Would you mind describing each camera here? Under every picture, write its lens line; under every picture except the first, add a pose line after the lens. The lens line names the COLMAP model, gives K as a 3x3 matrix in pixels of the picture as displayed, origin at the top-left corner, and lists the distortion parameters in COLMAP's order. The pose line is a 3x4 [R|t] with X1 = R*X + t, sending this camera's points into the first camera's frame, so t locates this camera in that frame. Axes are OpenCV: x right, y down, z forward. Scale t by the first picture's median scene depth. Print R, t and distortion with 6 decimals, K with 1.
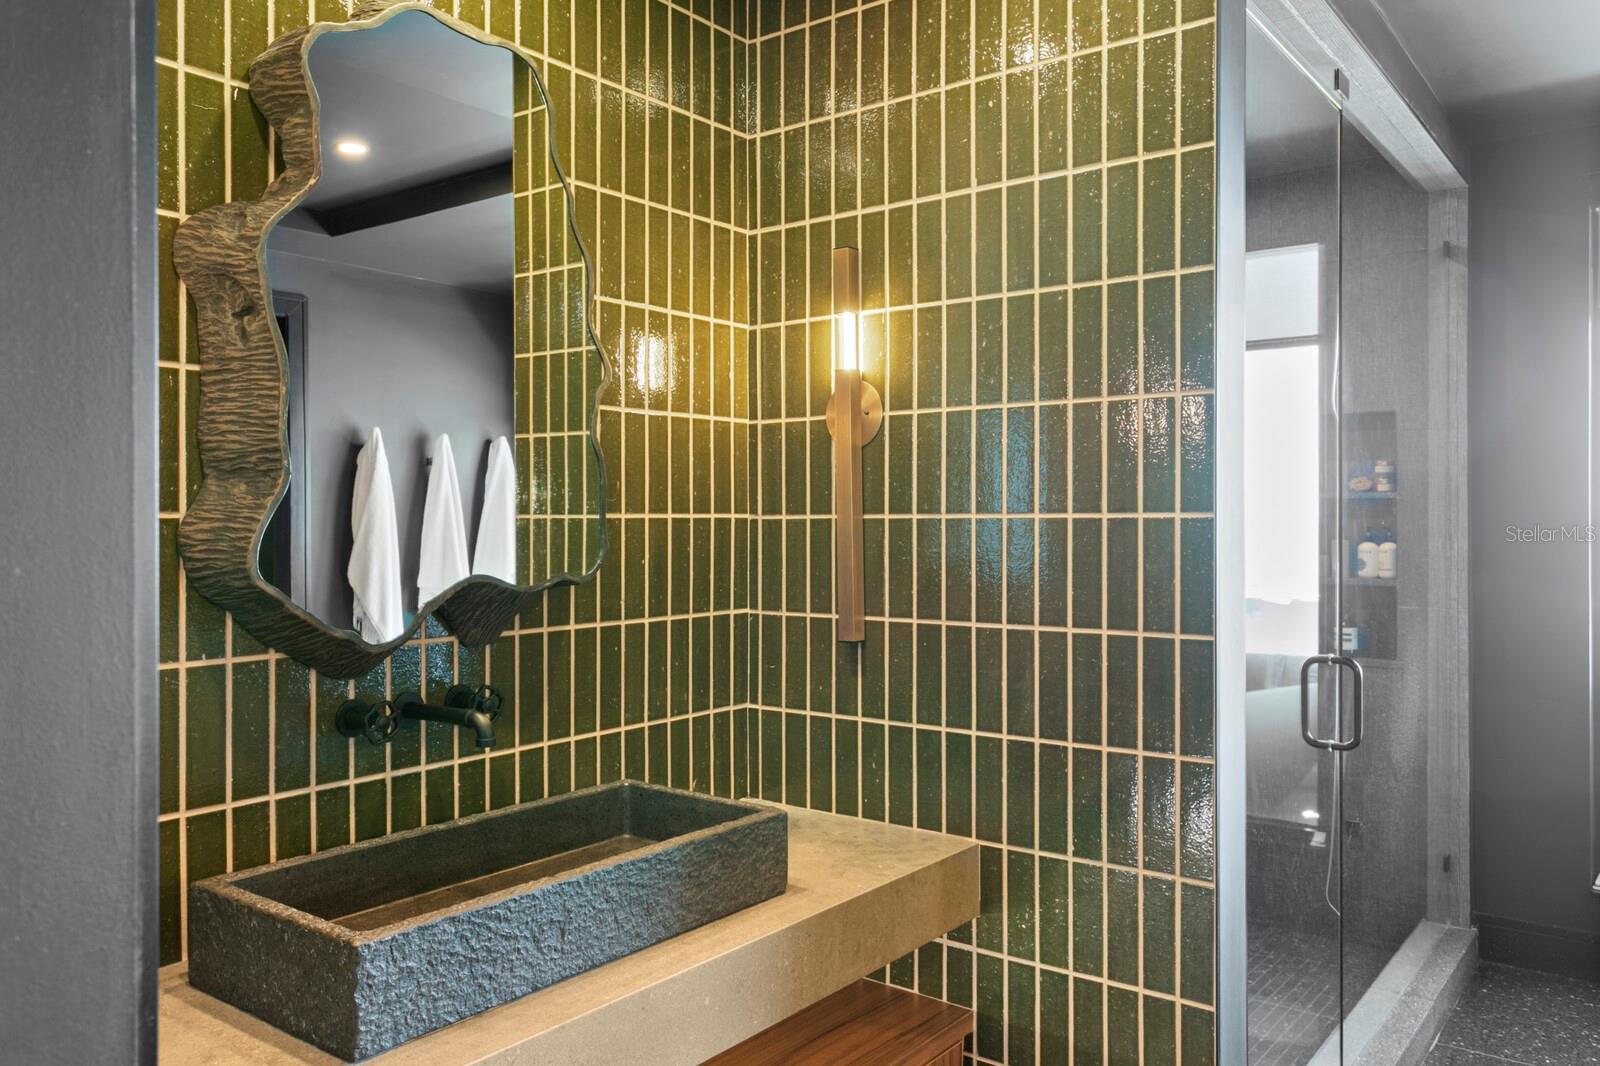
lens RADIAL K [[1197.7, 0, 787.5], [0, 1197.7, 526.2], [0, 0, 1]] dist [-0.000776, 0.002527]
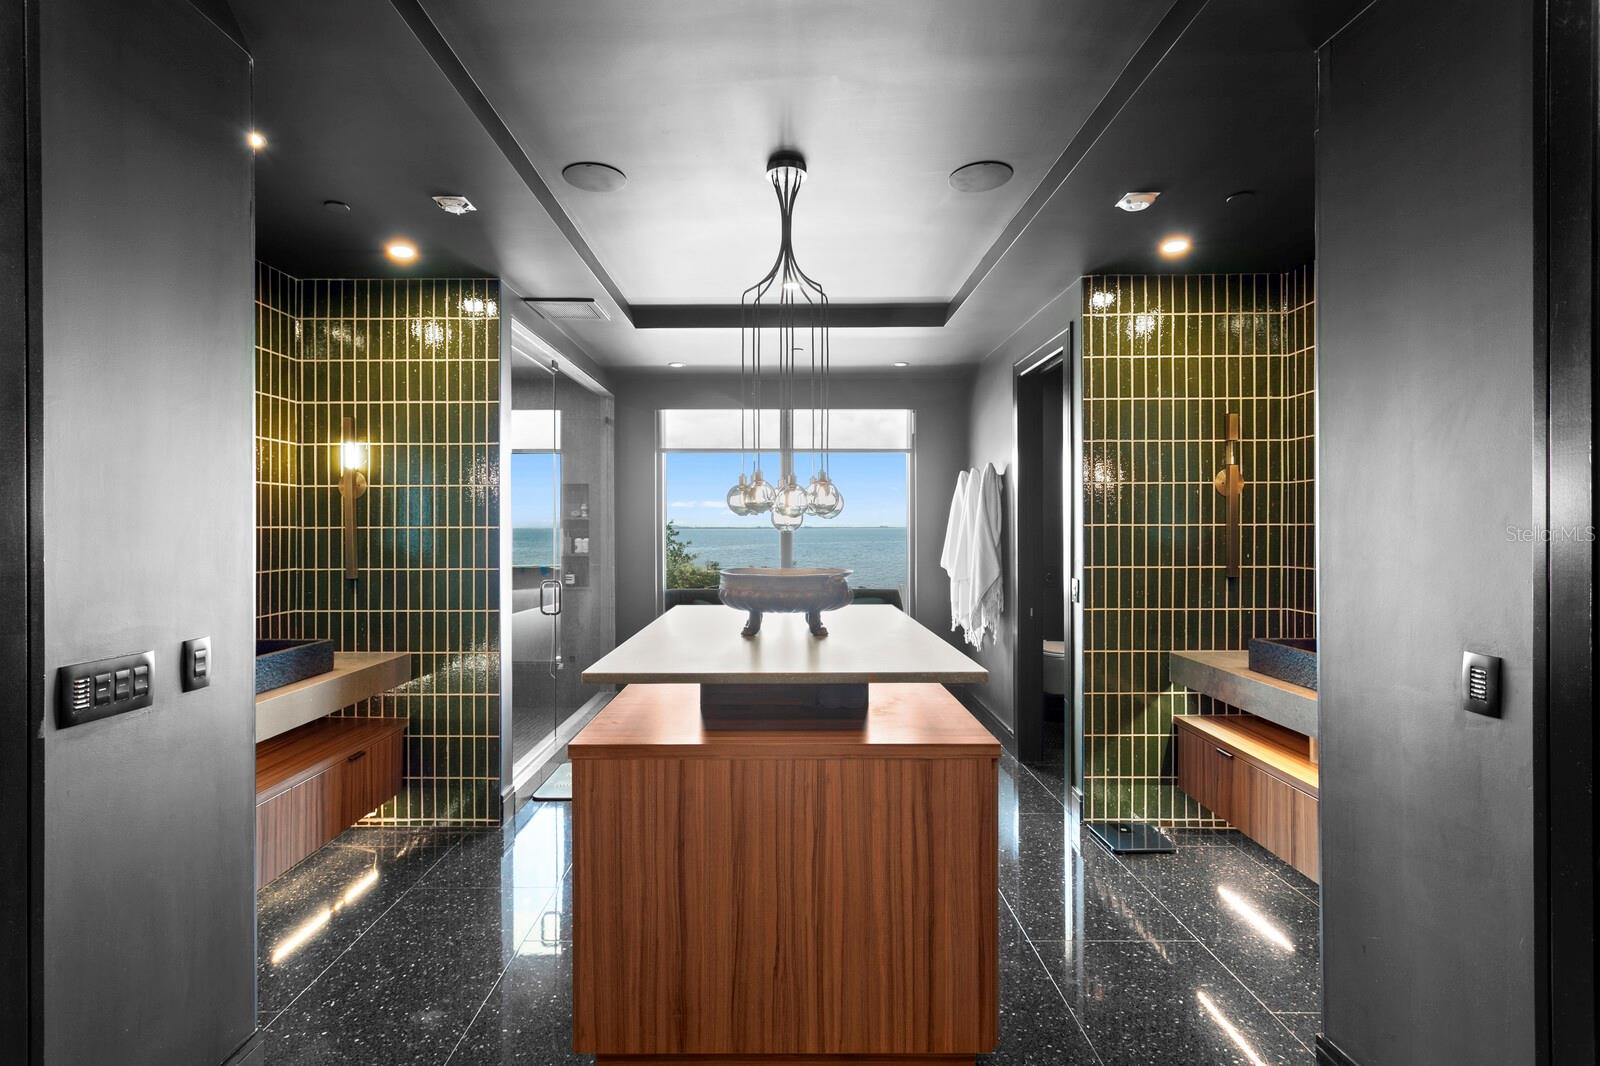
lens RADIAL K [[754.2, 0, 779.6], [0, 754.2, 528.3], [0, 0, 1]] dist [-0.001305, 0.000165]
pose [[0.795184, -0.000598, 0.606368, -0.181127], [0.003883, 0.999984, -0.004106, 0.003028], [-0.606355, 0.005619, 0.795174, -0.731529]]
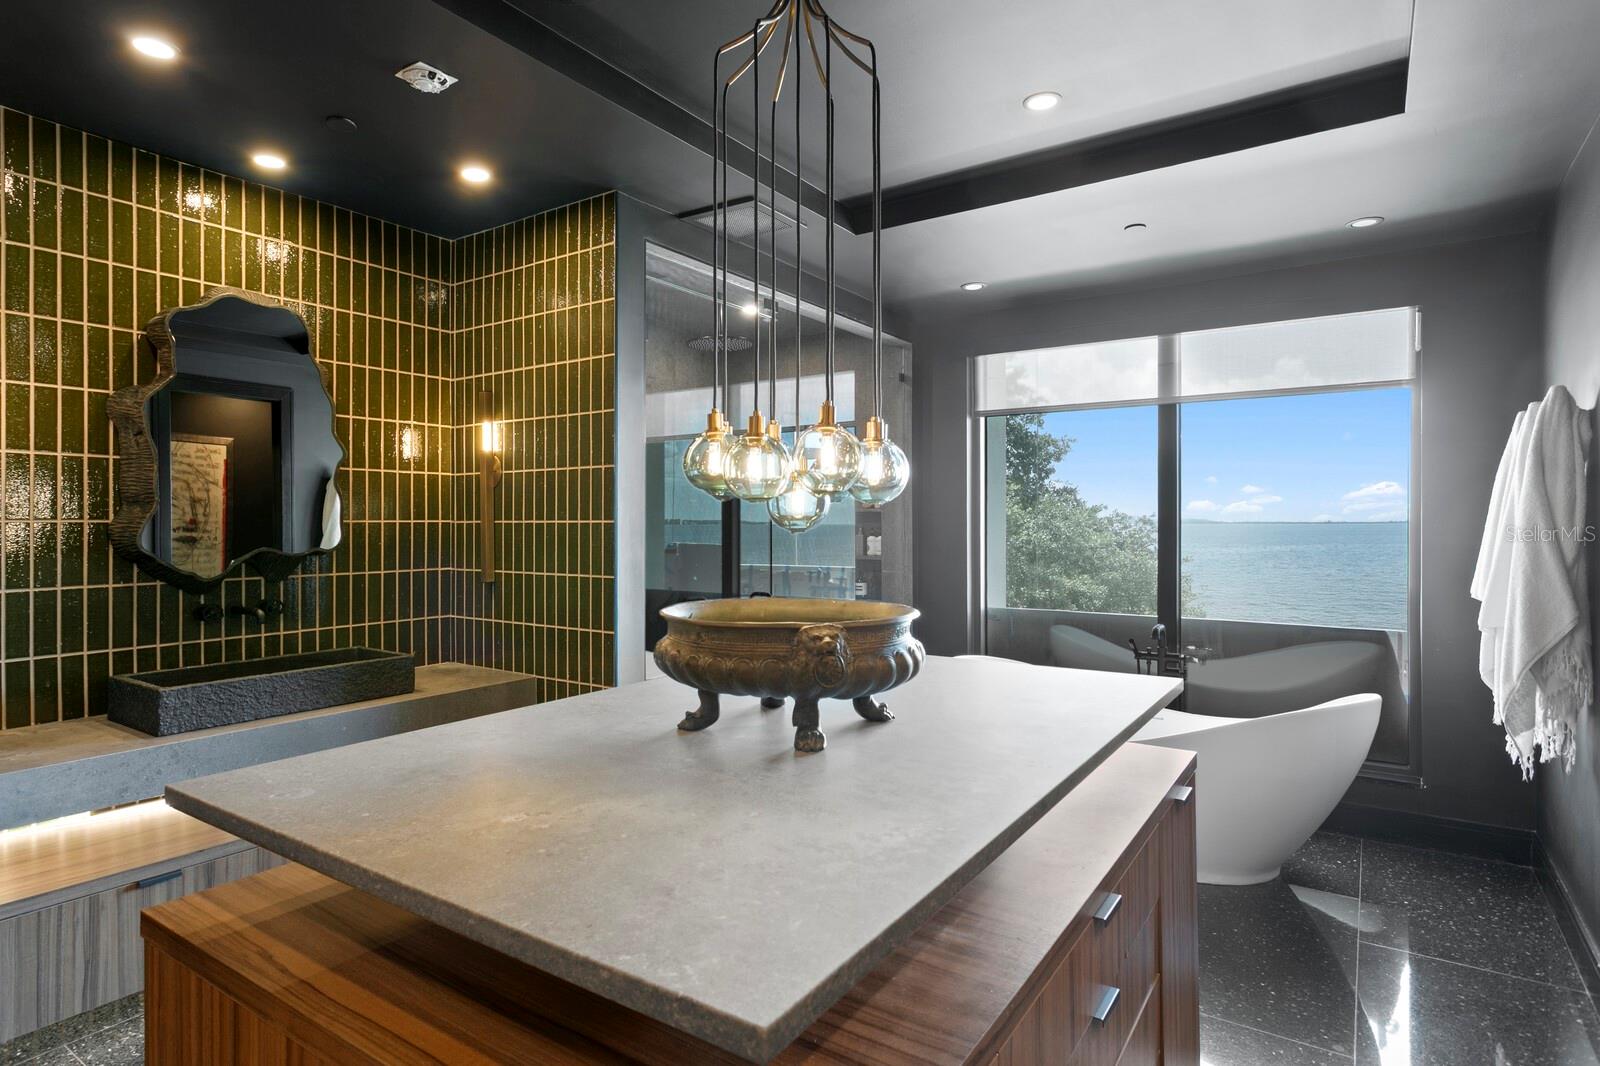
lens RADIAL K [[857.0, 0, 791.1], [0, 857.0, 525.0], [0, 0, 1]] dist [-0.002753, 0.000988]
pose [[0.998499, 0.001020, 0.054766, 0.485549], [-0.000849, 0.999995, -0.003150, 0.001690], [-0.054769, 0.003098, 0.998494, -0.490219]]
